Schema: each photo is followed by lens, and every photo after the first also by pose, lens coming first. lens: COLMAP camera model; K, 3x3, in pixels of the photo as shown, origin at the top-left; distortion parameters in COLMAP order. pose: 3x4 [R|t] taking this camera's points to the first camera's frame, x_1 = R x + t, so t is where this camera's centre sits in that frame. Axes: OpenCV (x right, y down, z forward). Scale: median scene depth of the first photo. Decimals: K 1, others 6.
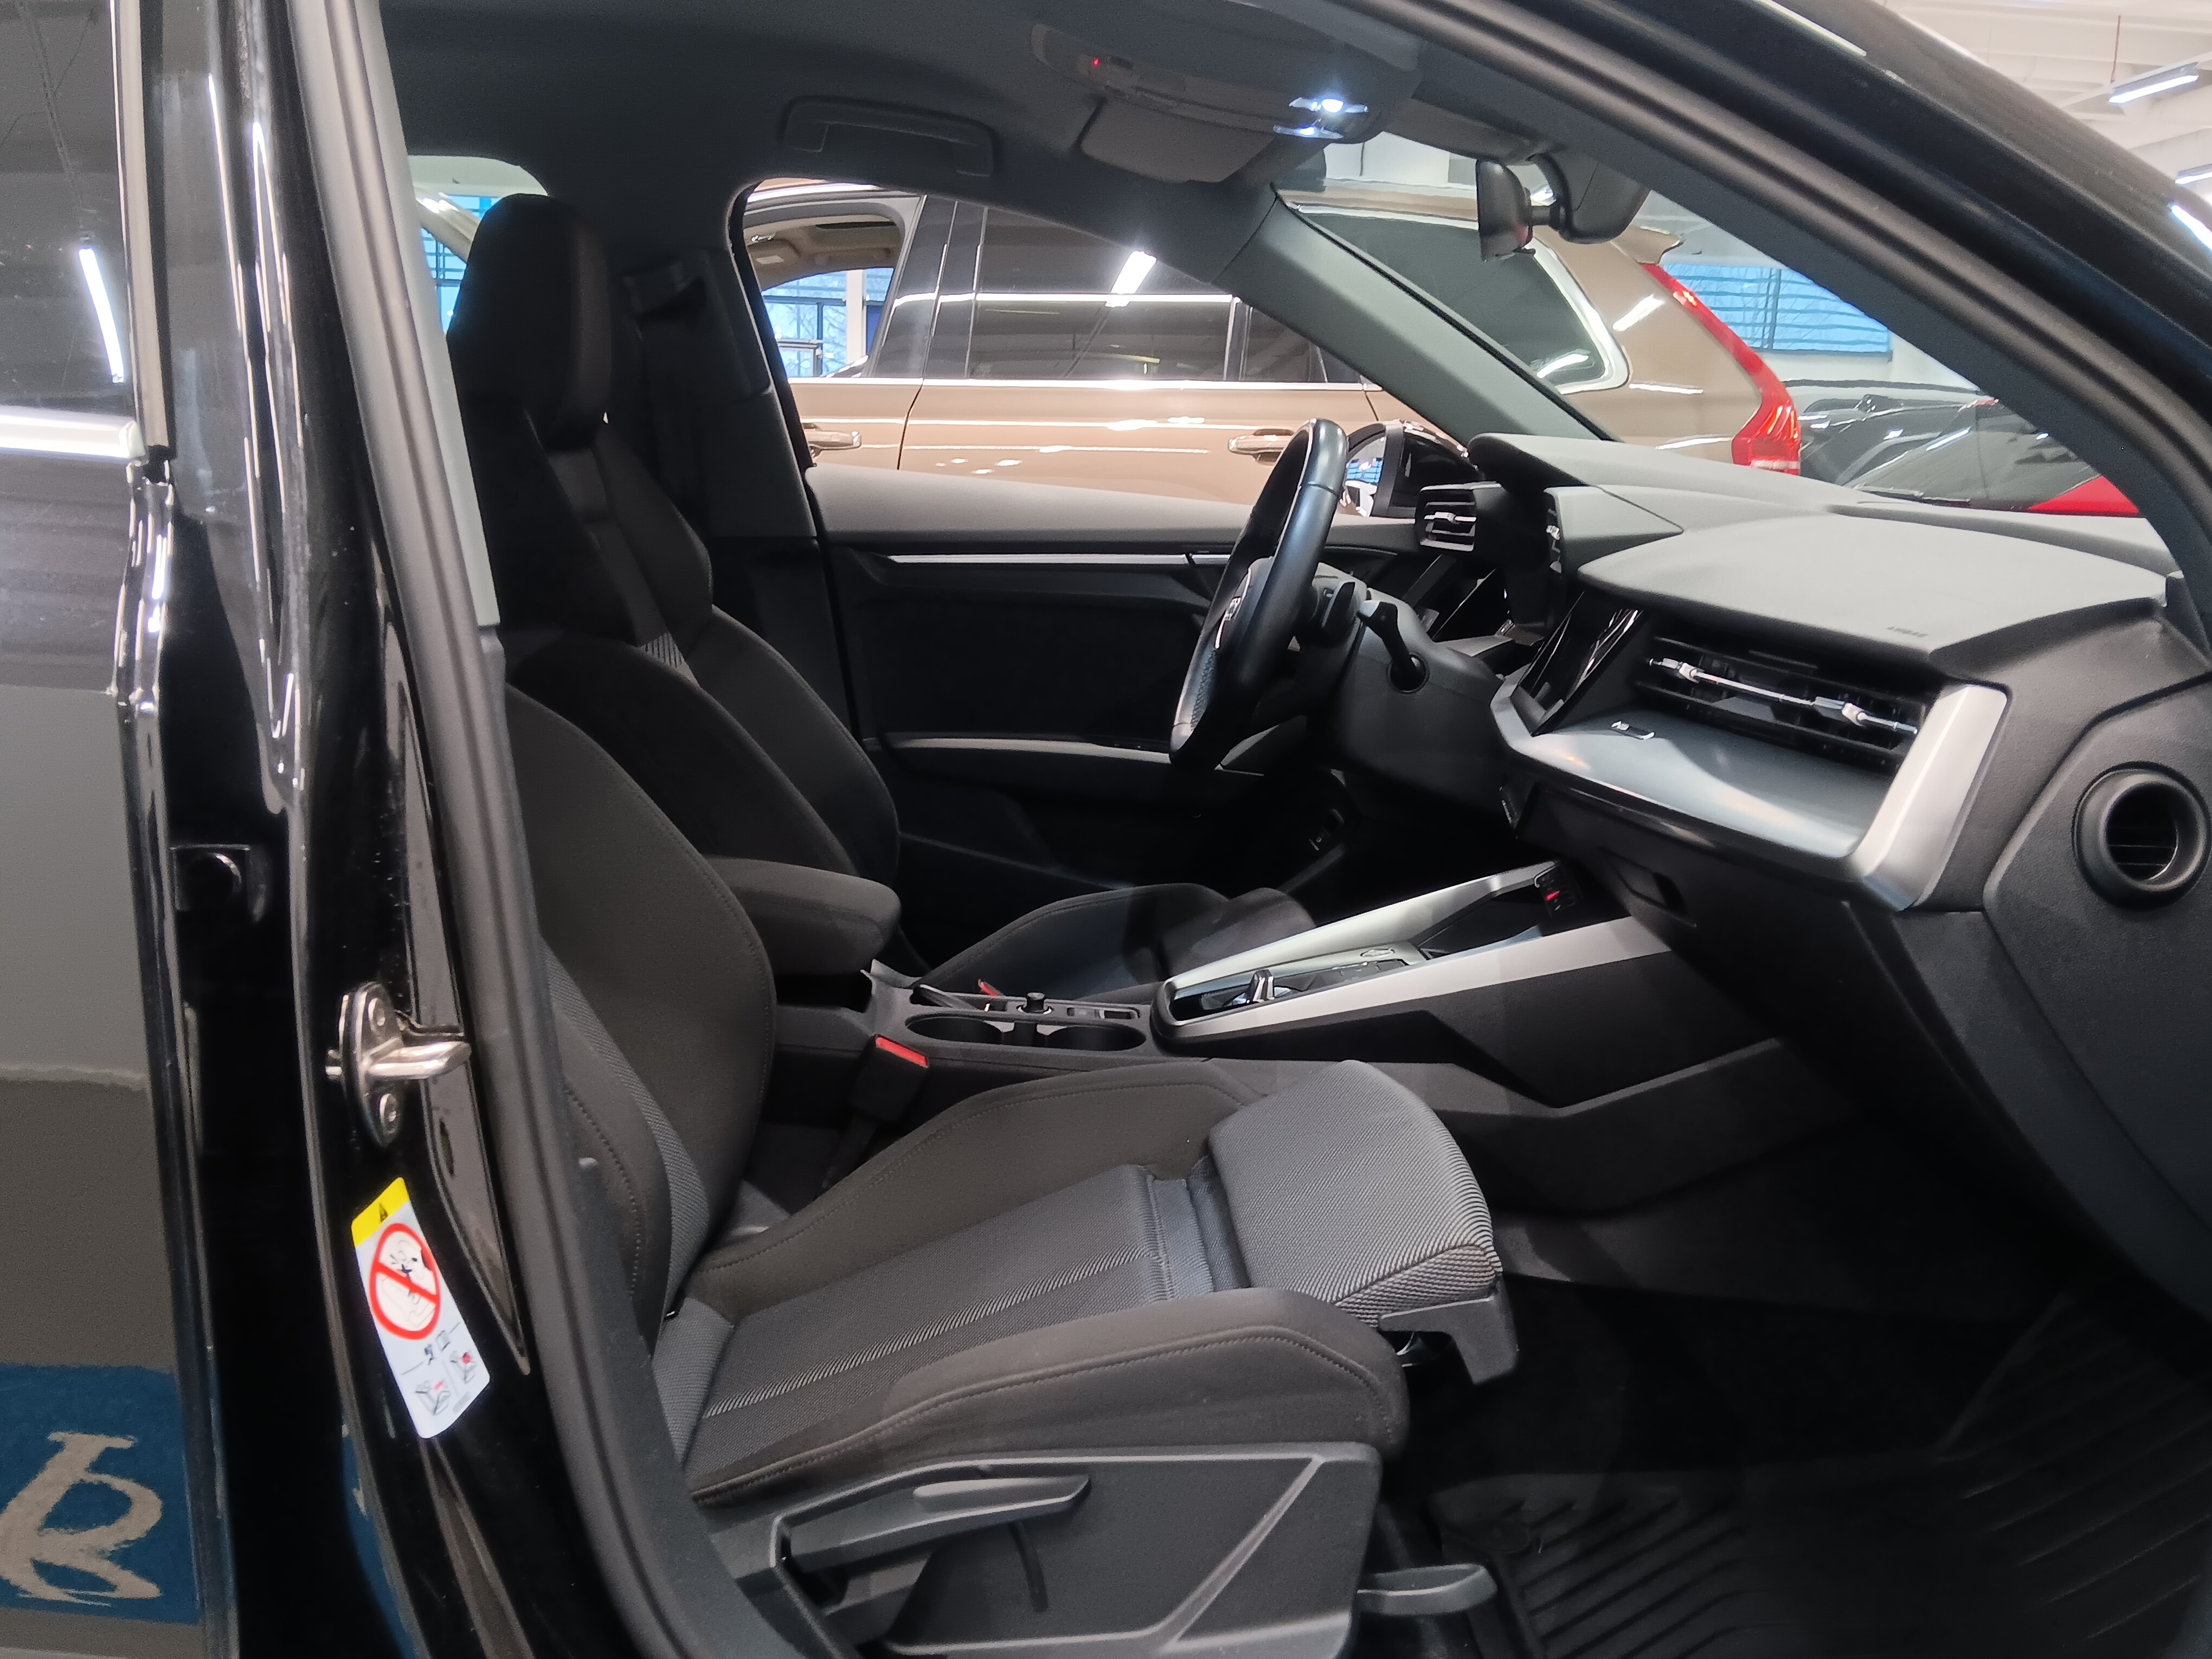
lens RADIAL K [[2240.8, 0, 1106.0], [0, 2240.8, 829.5], [0, 0, 1]] dist [0.068127, -0.211533]
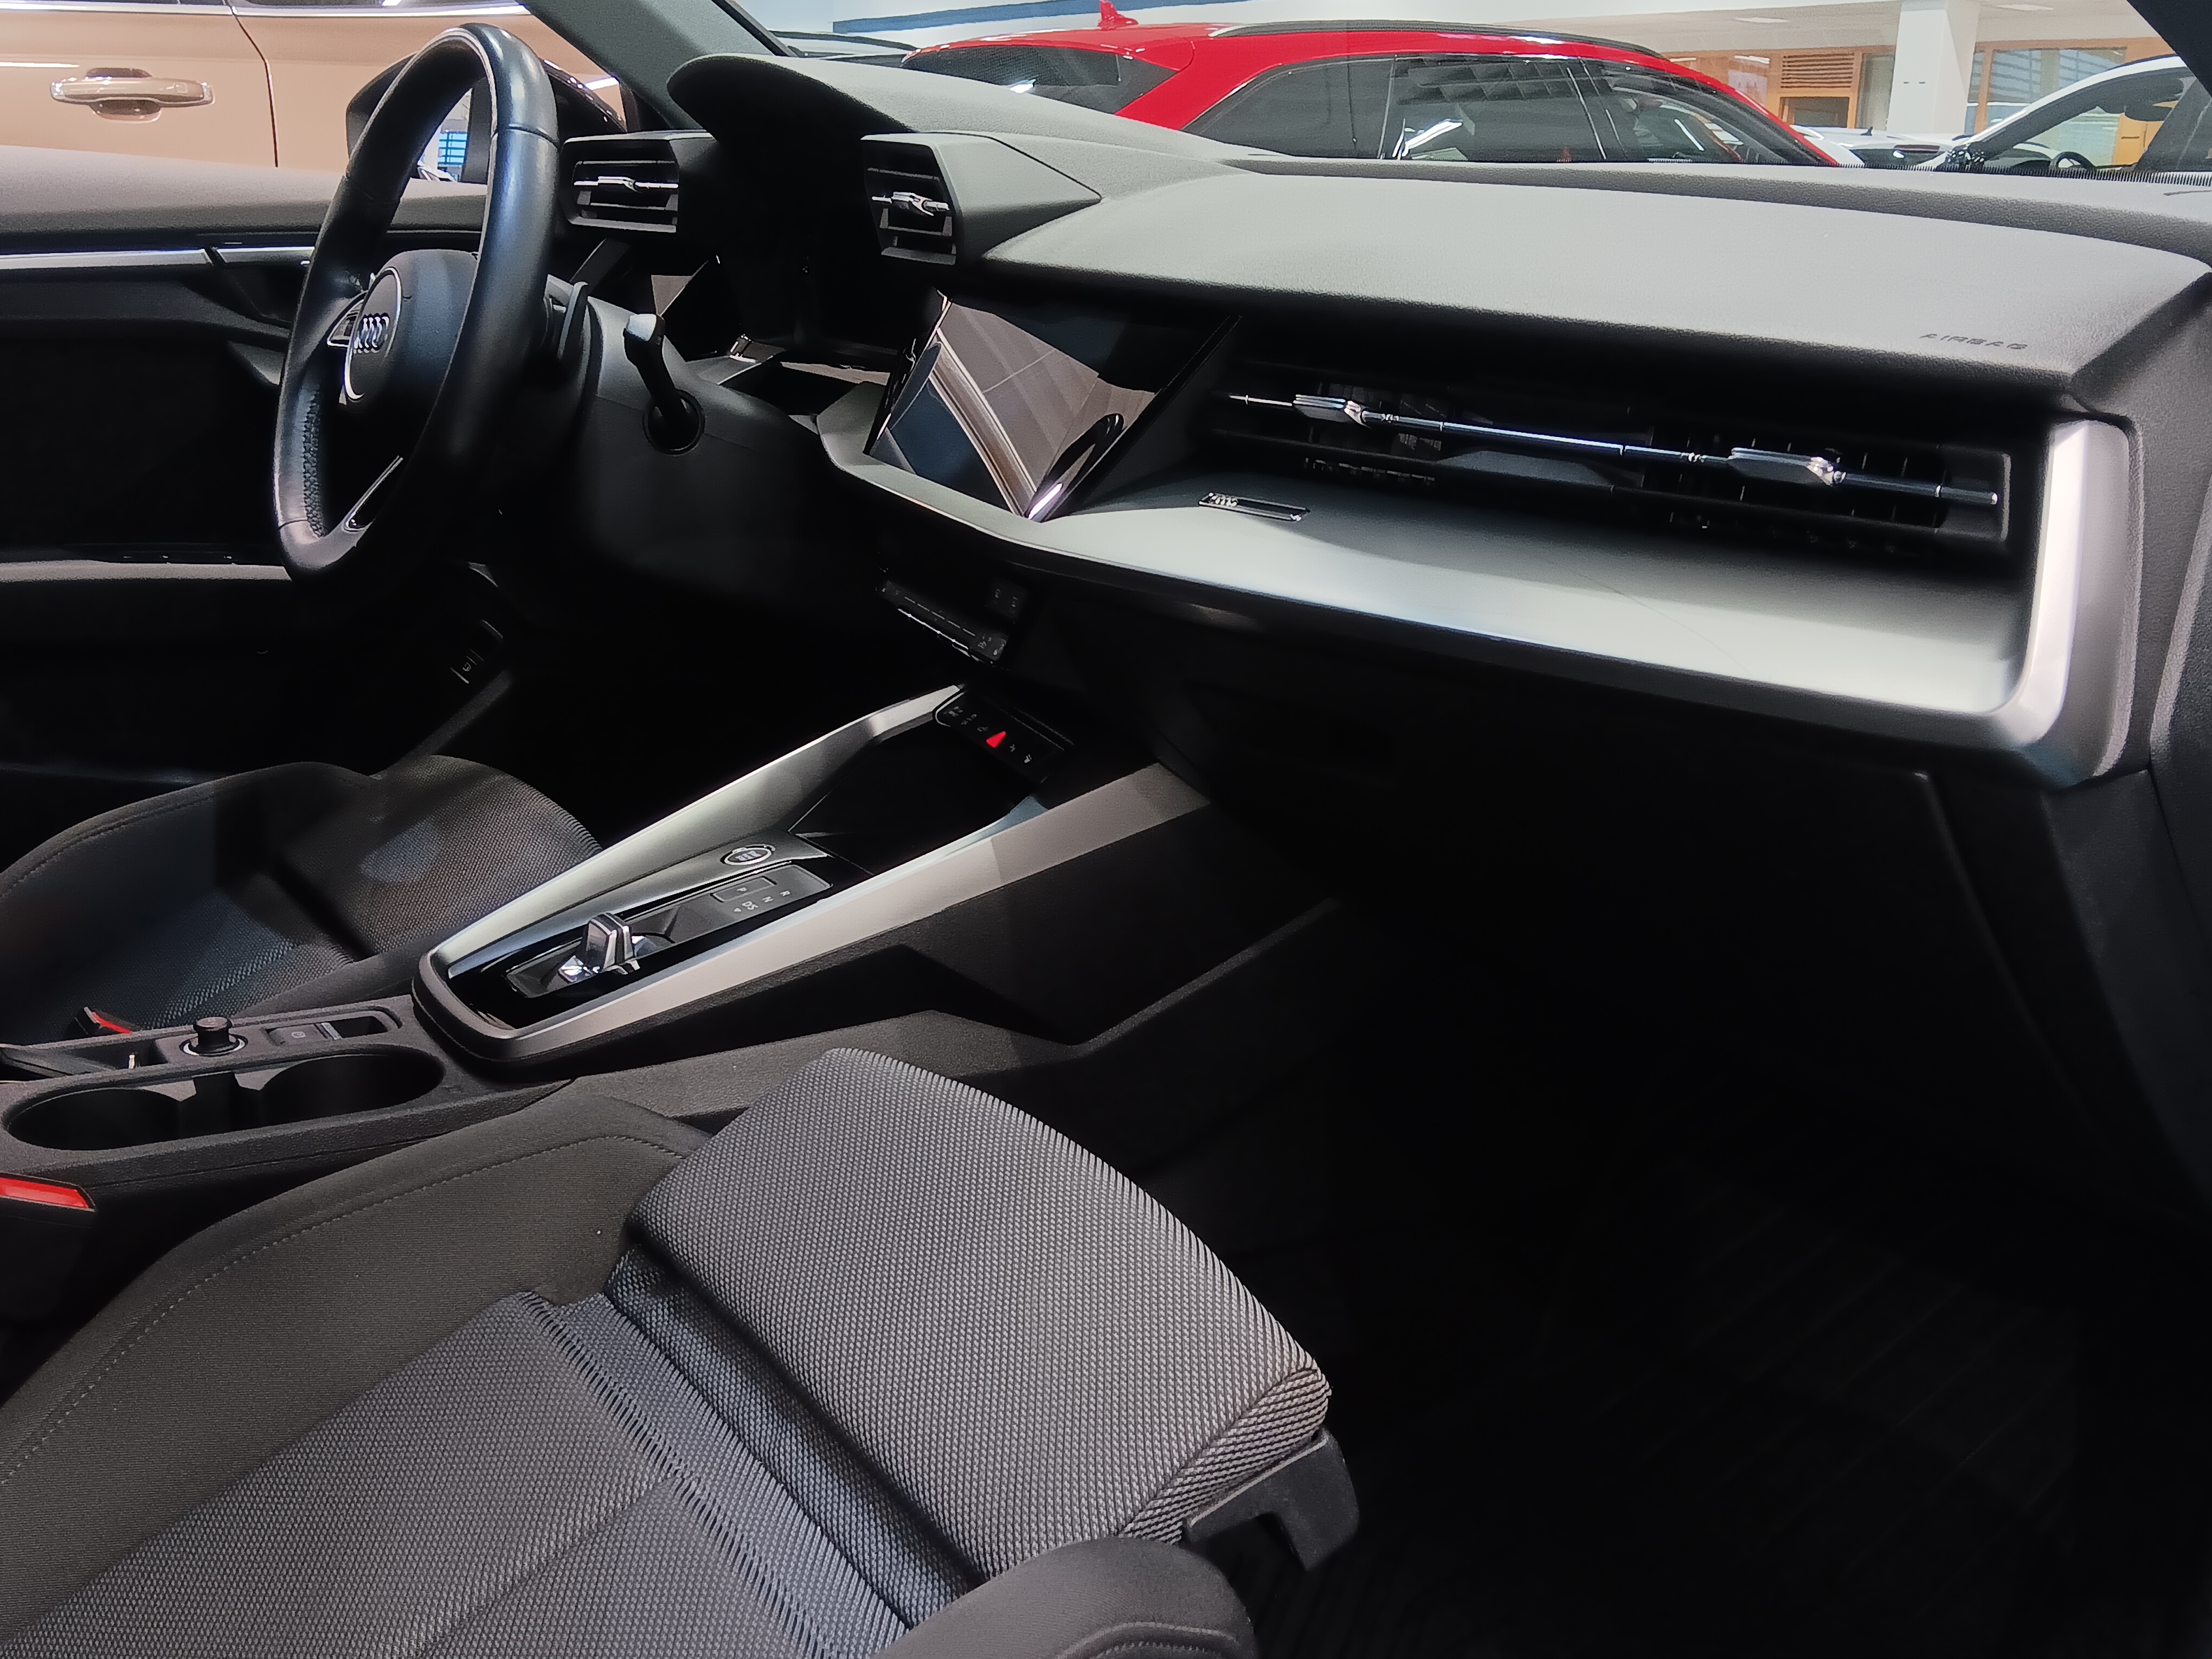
lens RADIAL K [[2240.8, 0, 1106.0], [0, 2240.8, 829.5], [0, 0, 1]] dist [0.068127, -0.211533]
pose [[0.835225, -0.162069, 0.525484, -0.136892], [0.088533, 0.982748, 0.162381, -0.050568], [-0.542735, -0.089102, 0.835164, 0.380689]]
